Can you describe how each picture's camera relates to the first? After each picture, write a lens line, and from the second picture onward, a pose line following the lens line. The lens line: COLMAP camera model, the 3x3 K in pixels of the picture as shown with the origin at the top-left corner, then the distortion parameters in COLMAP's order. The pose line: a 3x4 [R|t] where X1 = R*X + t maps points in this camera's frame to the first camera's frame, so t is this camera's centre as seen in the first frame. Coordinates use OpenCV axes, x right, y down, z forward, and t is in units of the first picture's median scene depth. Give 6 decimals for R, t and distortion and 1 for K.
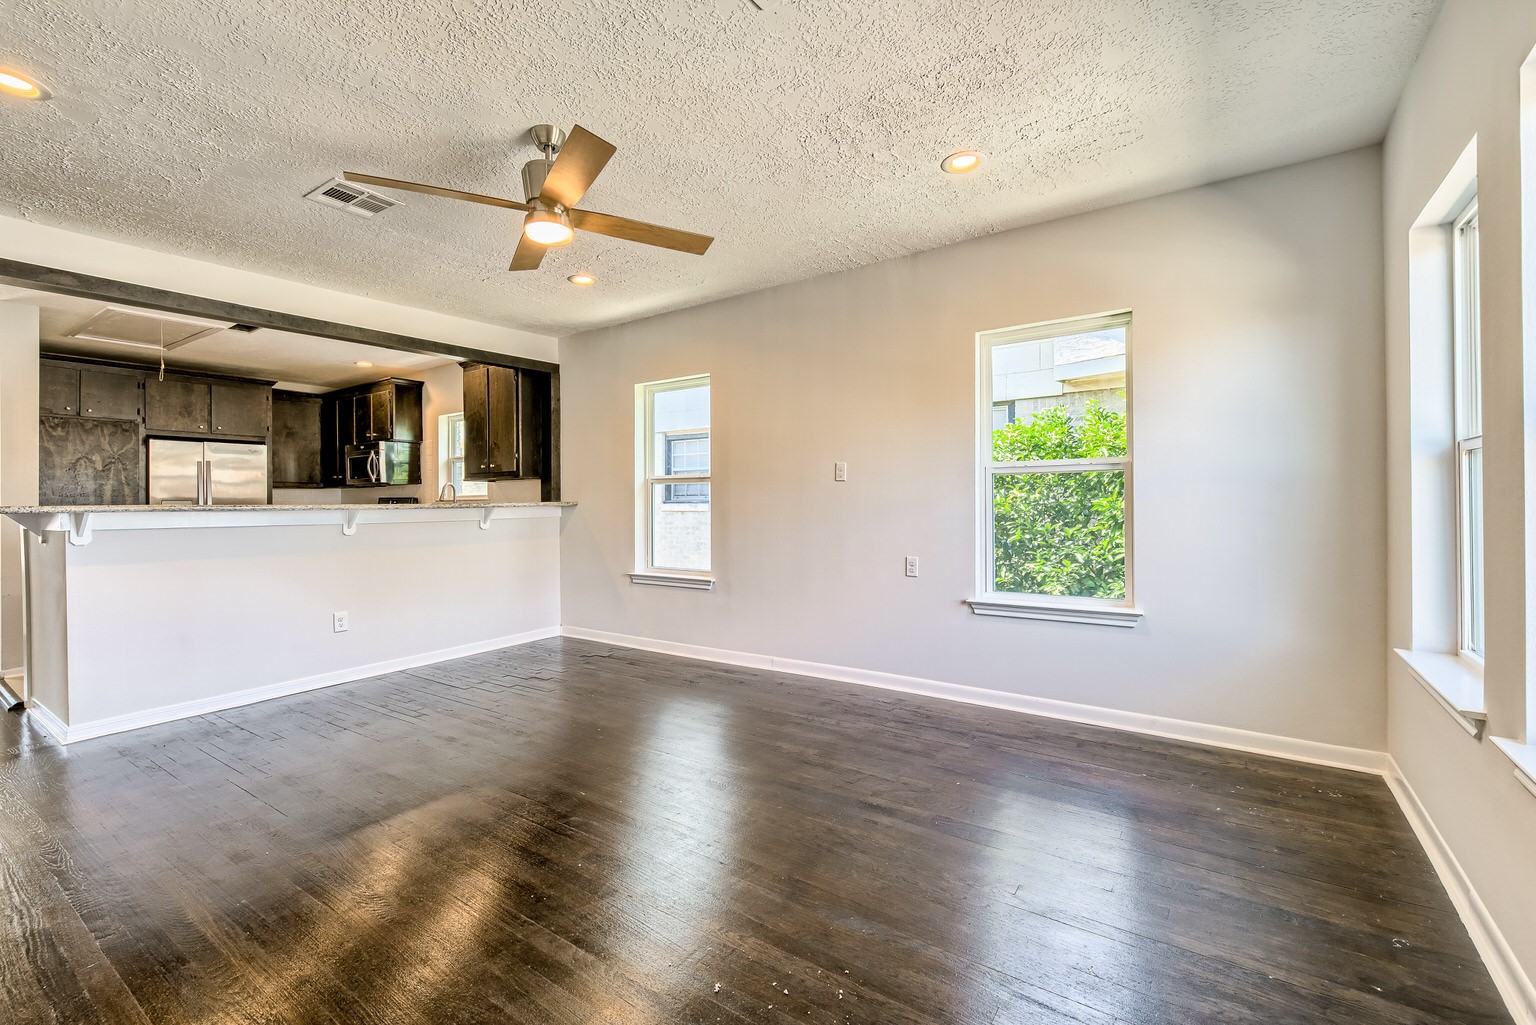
lens RADIAL K [[664.7, 0, 763.9], [0, 664.7, 505.6], [0, 0, 1]] dist [-0.004617, -0.000181]
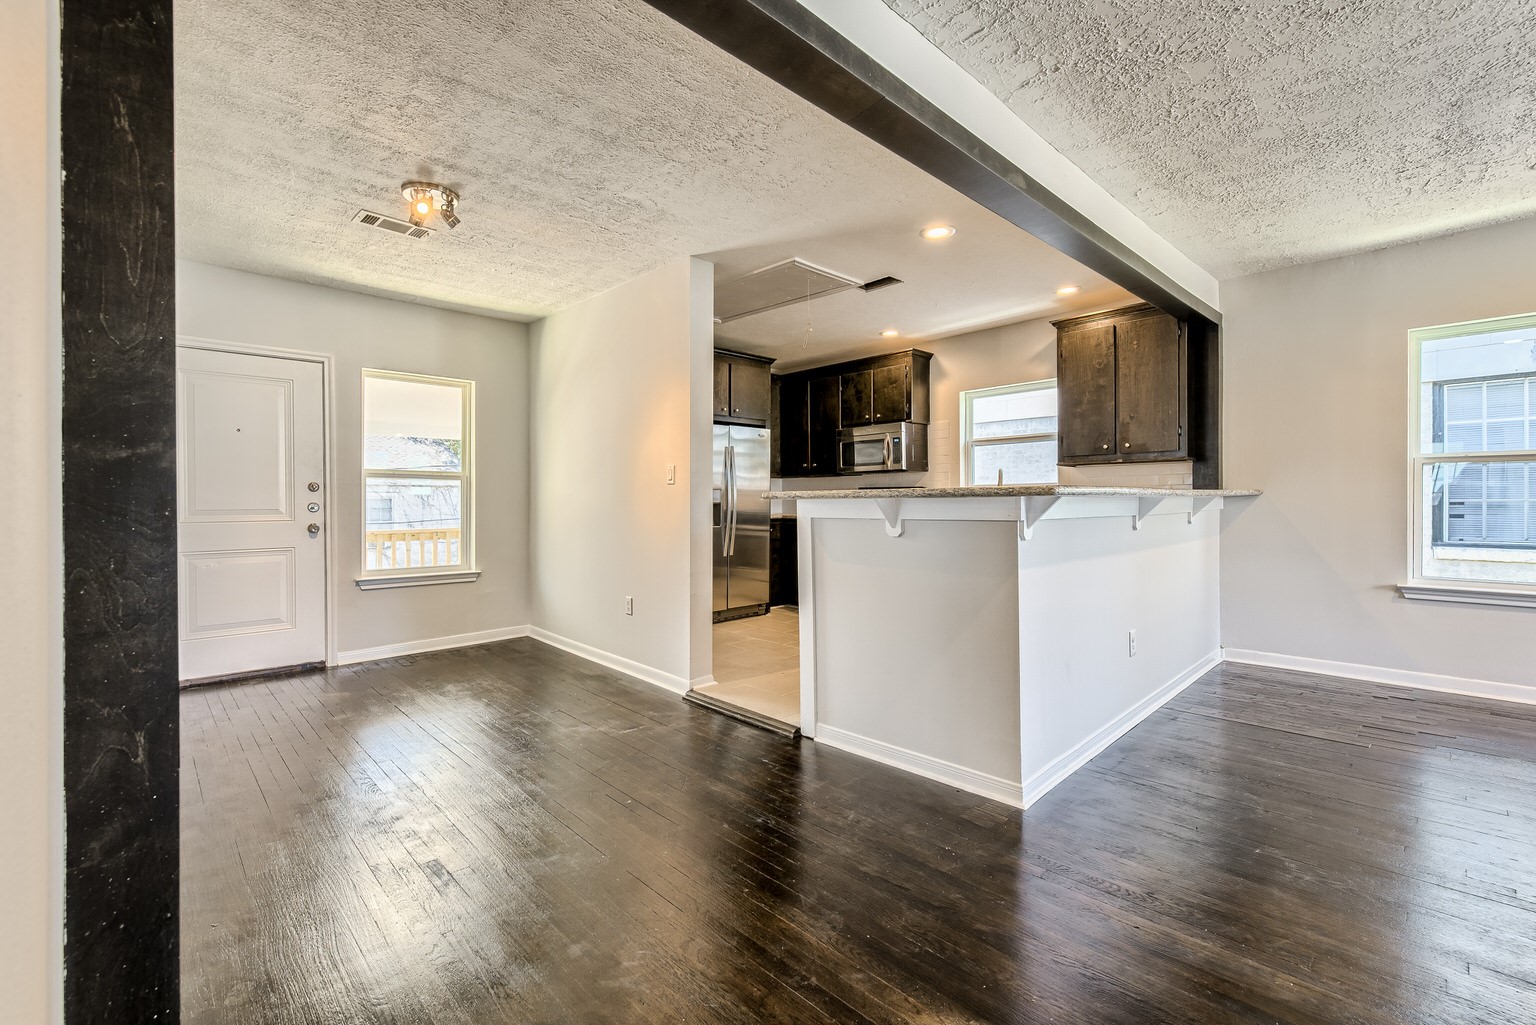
lens RADIAL K [[664.7, 0, 772.0], [0, 664.7, 508.8], [0, 0, 1]] dist [-0.004617, -0.000181]
pose [[0.984554, 0.002822, -0.175058, -0.685176], [-0.001071, 0.999948, 0.010095, 0.008536], [0.175078, -0.009752, 0.984506, 0.135182]]
